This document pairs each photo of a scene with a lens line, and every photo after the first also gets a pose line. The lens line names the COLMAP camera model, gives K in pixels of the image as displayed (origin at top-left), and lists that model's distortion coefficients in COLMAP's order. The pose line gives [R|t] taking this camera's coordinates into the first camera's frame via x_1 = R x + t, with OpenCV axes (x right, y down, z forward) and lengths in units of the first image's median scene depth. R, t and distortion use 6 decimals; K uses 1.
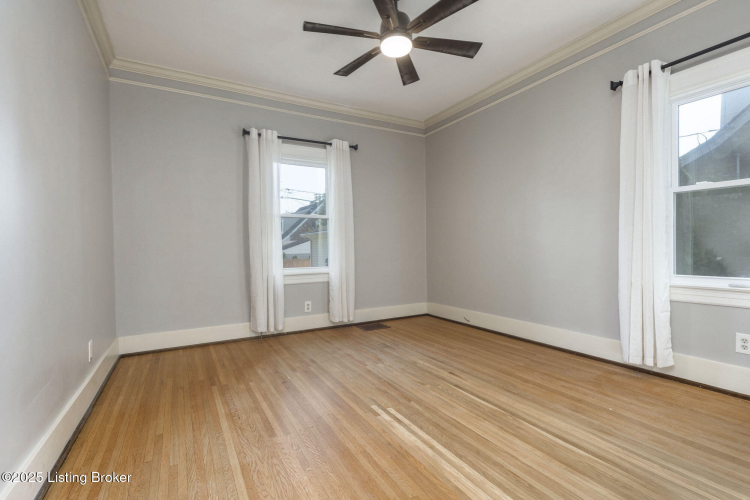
lens RADIAL K [[350.9, 0, 373.6], [0, 350.9, 247.1], [0, 0, 1]] dist [0.010576, -0.000617]
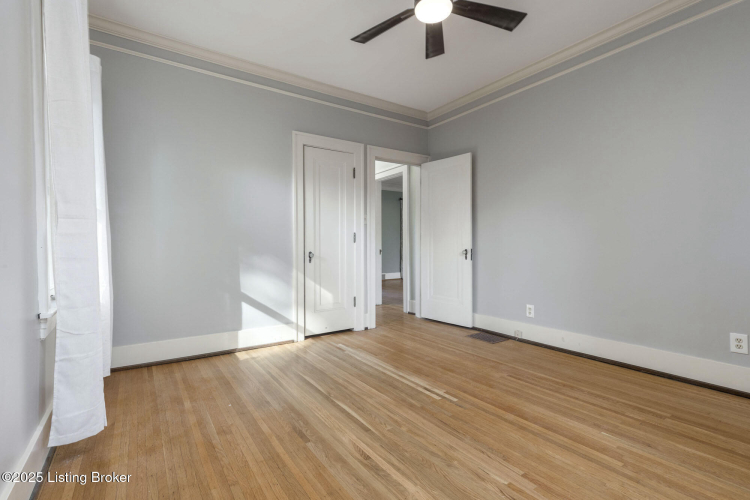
lens RADIAL K [[350.9, 0, 373.6], [0, 350.9, 247.1], [0, 0, 1]] dist [0.010576, -0.000617]
pose [[-0.996155, 0.019272, -0.085457, 0.319418], [0.018824, 0.999805, 0.006046, -0.005147], [0.085557, 0.004415, -0.996323, 2.014546]]
